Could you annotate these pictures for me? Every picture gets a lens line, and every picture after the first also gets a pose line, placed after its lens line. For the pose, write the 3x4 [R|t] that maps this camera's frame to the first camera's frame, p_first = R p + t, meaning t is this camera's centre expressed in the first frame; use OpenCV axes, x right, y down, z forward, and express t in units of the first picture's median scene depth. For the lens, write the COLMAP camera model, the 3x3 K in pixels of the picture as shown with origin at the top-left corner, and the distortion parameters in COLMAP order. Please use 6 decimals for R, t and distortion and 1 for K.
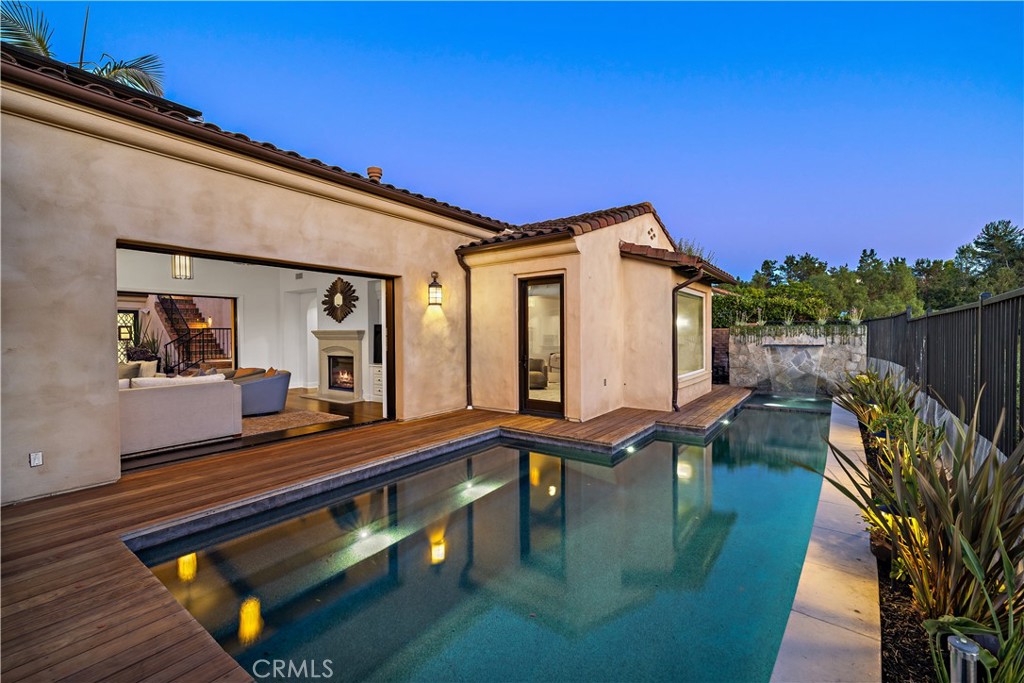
lens RADIAL K [[430.9, 0, 512.0], [0, 430.9, 341.5], [0, 0, 1]] dist [-0.000381, -0.000116]
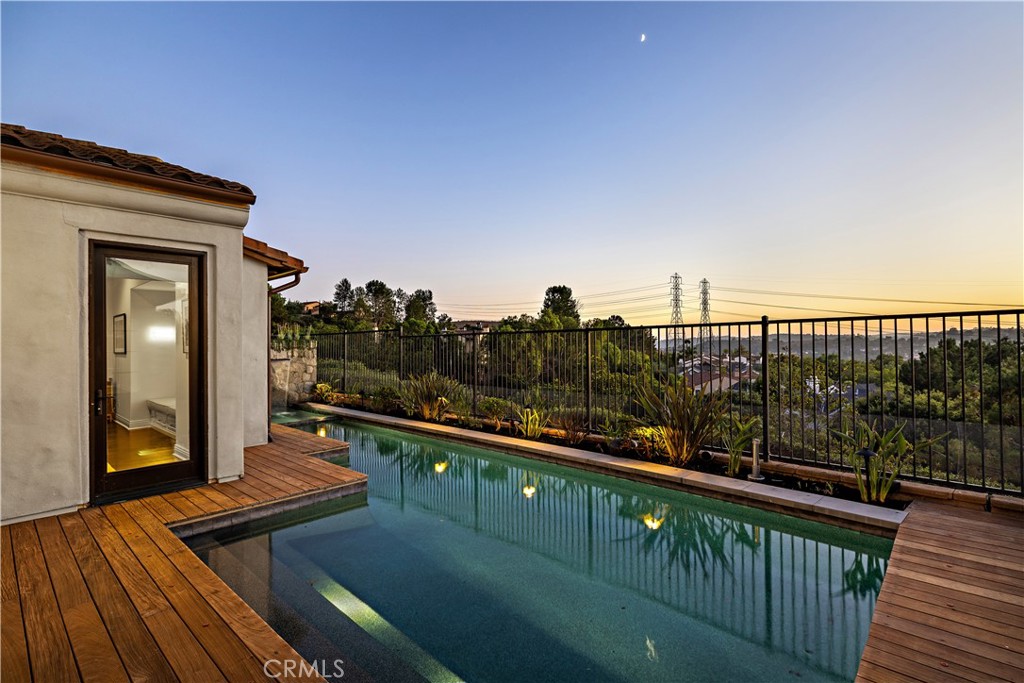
lens RADIAL K [[491.5, 0, 512.0], [0, 491.5, 341.5], [0, 0, 1]] dist [0.000468, 0.000089]
pose [[0.103098, 0.008542, 0.994634, -0.606066], [0.028501, 0.999527, -0.011539, -0.006475], [-0.994263, 0.029538, 0.102806, 0.535783]]
